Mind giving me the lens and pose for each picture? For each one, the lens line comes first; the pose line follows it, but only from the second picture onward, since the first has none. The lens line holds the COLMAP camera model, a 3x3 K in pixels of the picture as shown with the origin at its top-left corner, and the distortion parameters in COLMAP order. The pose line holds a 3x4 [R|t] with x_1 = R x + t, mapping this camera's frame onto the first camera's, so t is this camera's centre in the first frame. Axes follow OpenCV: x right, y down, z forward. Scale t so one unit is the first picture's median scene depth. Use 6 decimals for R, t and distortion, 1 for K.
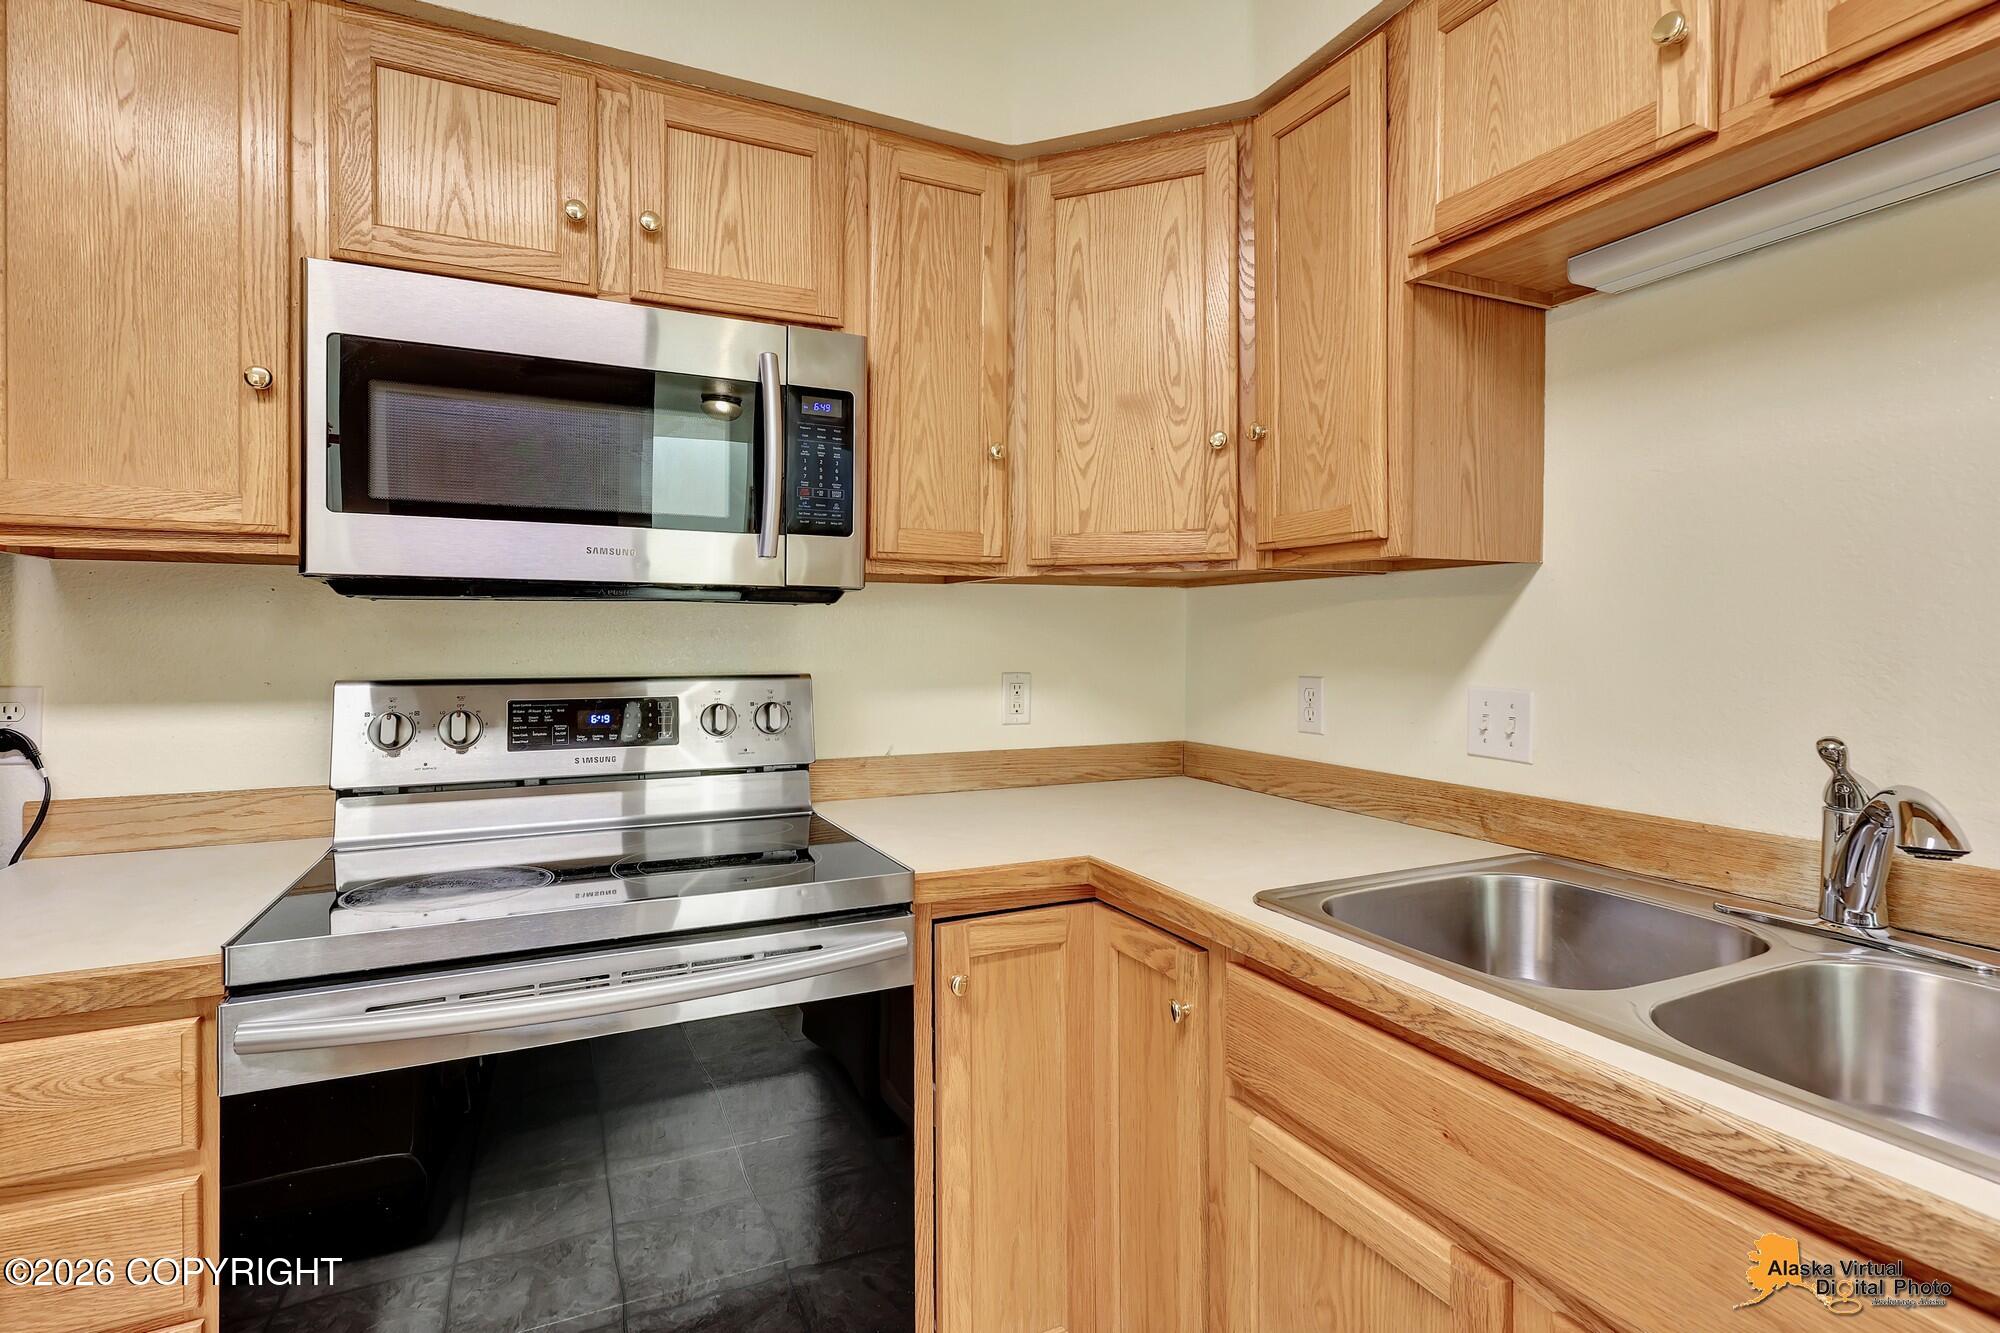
lens RADIAL K [[951.0, 0, 997.2], [0, 951.0, 643.9], [0, 0, 1]] dist [-0.003372, 0.000829]
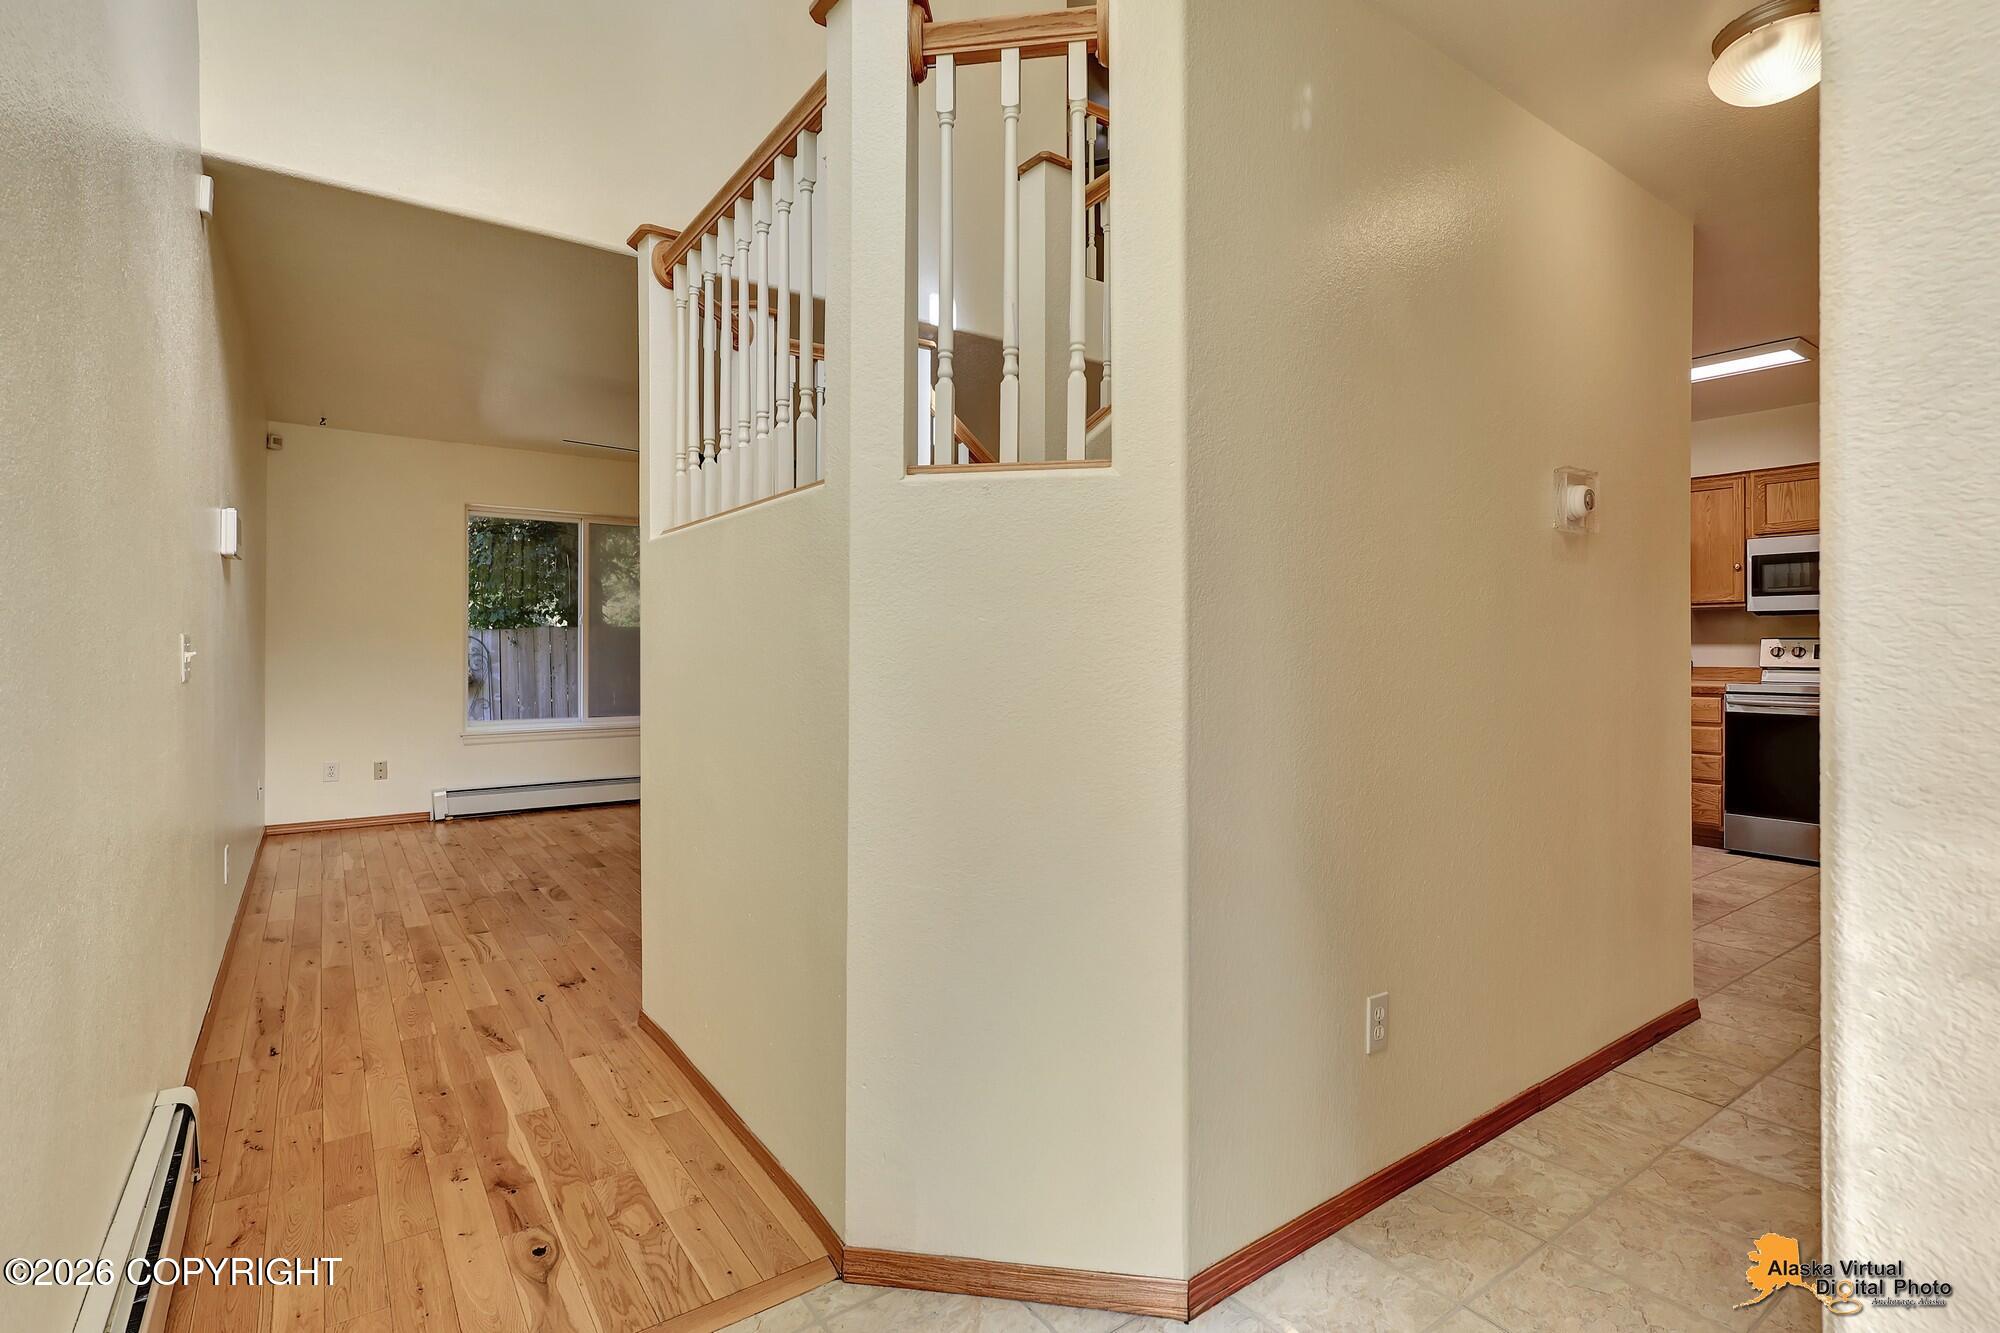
lens RADIAL K [[916.0, 0, 969.8], [0, 916.0, 656.8], [0, 0, 1]] dist [-0.001185, 0.000036]
pose [[0.172641, 0.007485, -0.984956, 2.263163], [0.000996, 0.999969, 0.007774, 0.081713], [0.984984, -0.002323, 0.172628, -2.623986]]
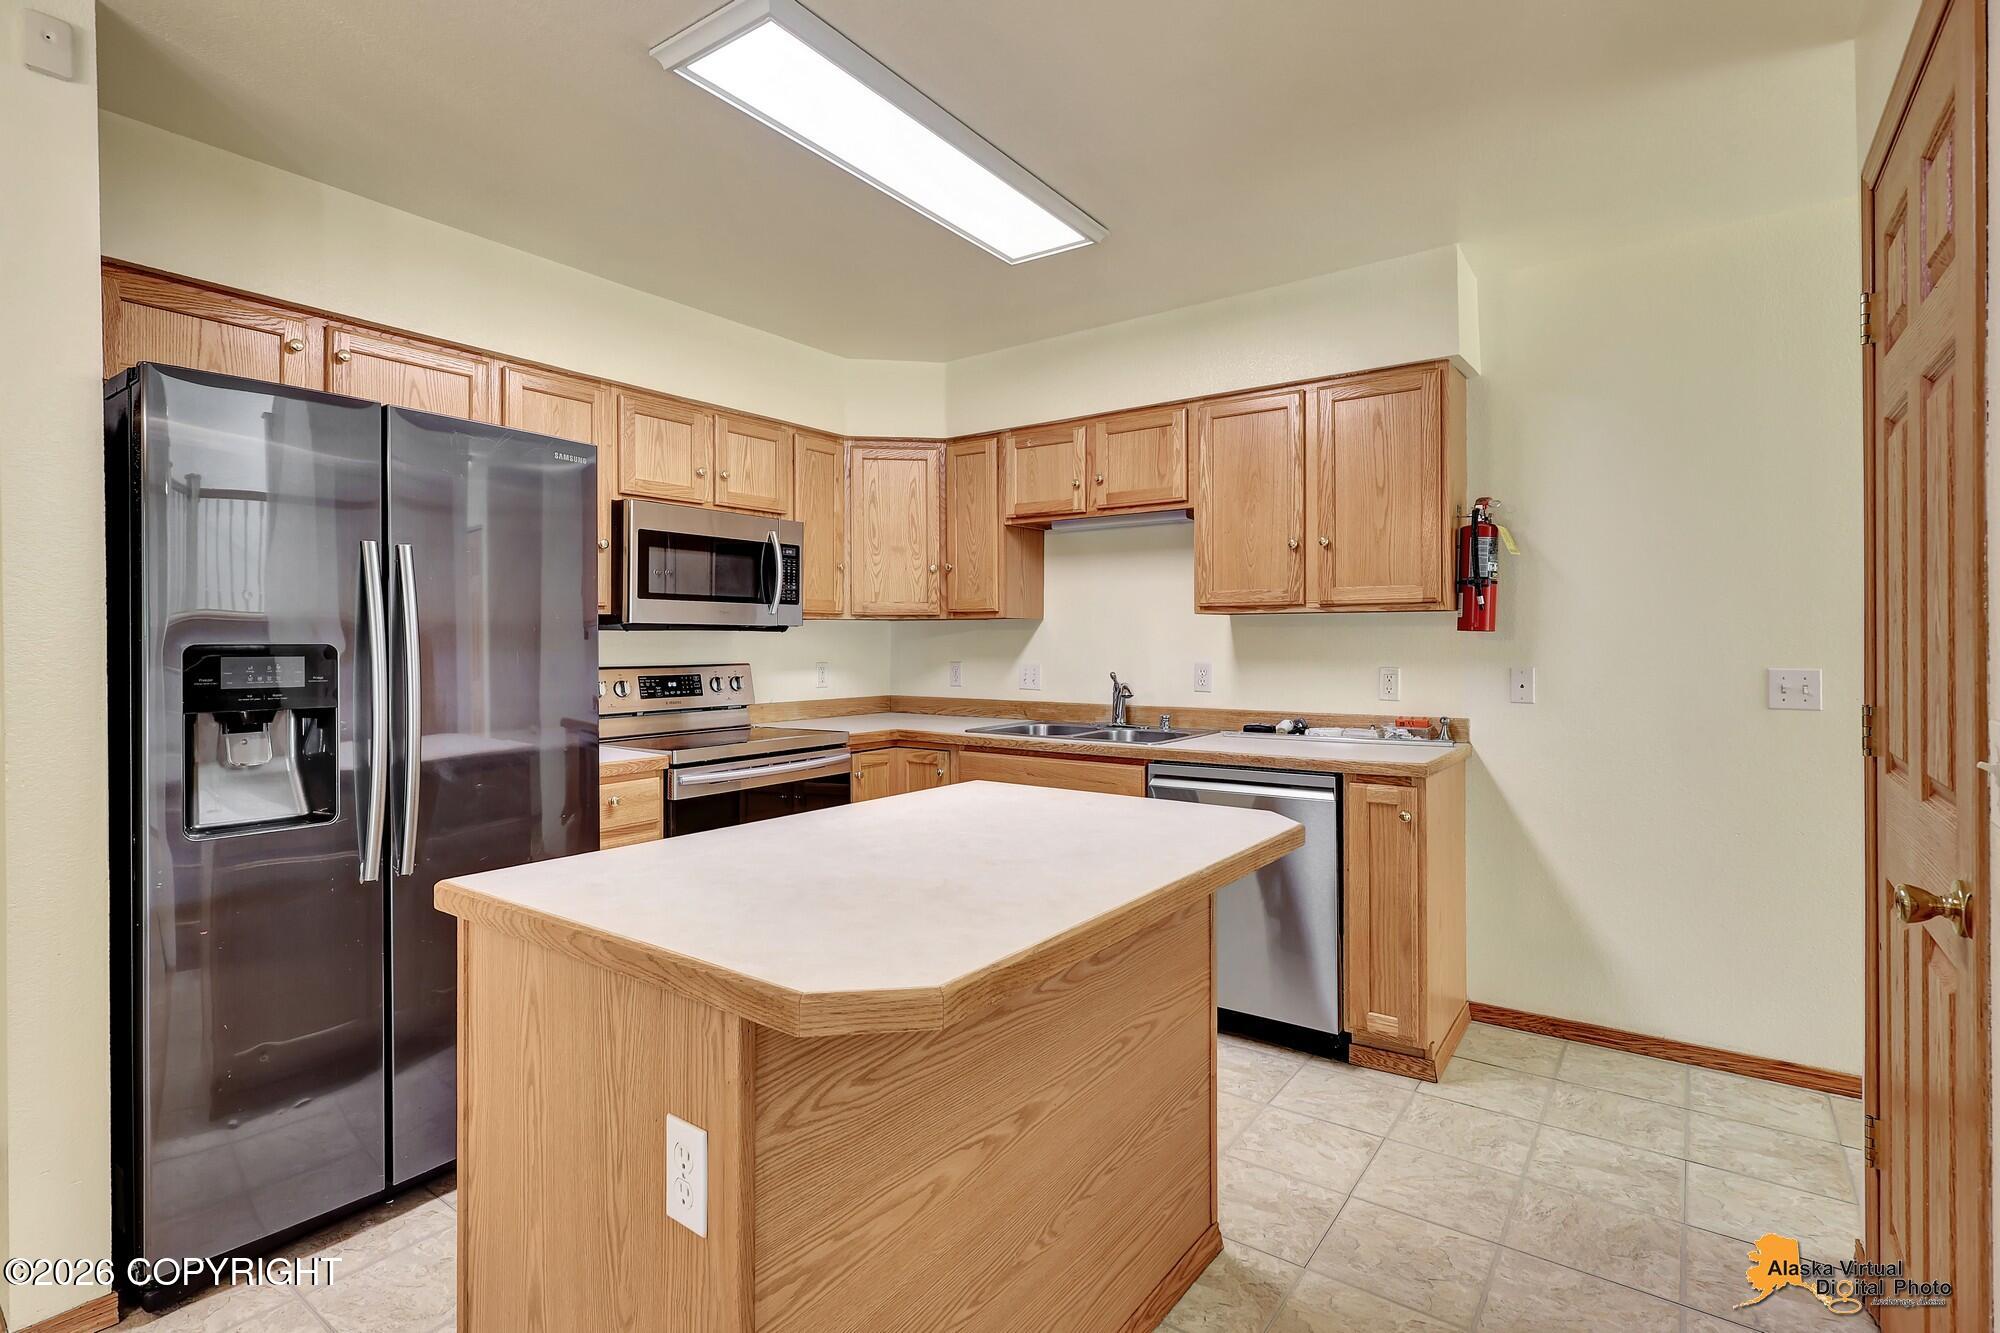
lens RADIAL K [[951.0, 0, 997.2], [0, 951.0, 643.9], [0, 0, 1]] dist [-0.003372, 0.000829]
pose [[0.878450, -0.005083, 0.477808, -0.877234], [0.005438, 0.999985, 0.000640, -0.011919], [-0.477804, 0.002036, 0.878464, -1.386422]]
